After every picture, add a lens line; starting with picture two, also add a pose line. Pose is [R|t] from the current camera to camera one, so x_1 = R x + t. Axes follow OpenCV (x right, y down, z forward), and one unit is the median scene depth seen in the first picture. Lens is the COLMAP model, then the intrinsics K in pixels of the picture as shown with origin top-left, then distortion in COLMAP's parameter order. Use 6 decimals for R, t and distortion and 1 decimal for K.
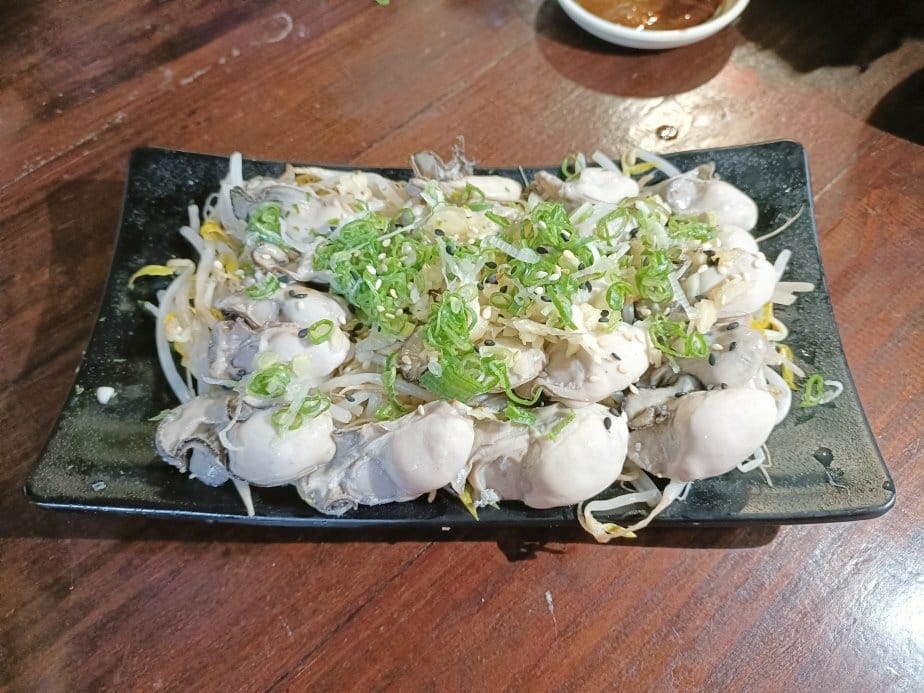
lens RADIAL K [[715.7, 0, 461.0], [0, 715.7, 347.8], [0, 0, 1]] dist [-0.070304, 0.011404]
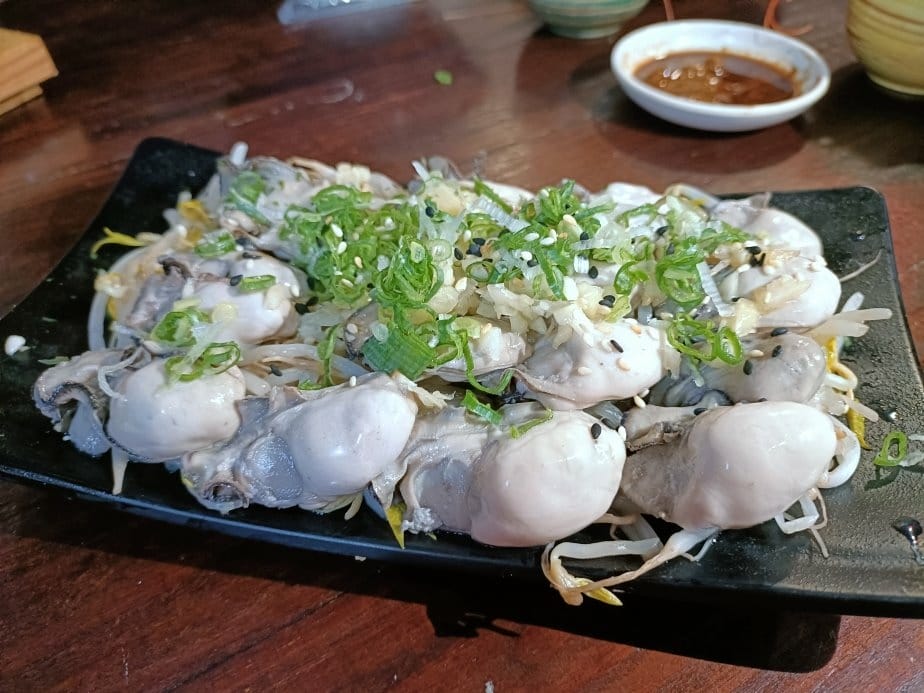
lens RADIAL K [[715.7, 0, 461.9], [0, 715.7, 346.5], [0, 0, 1]] dist [-0.070304, 0.011404]
pose [[0.984840, 0.128630, -0.116384, 0.138646], [-0.155602, 0.951626, -0.264944, 0.226588], [0.076675, 0.279037, 0.957214, 0.258625]]
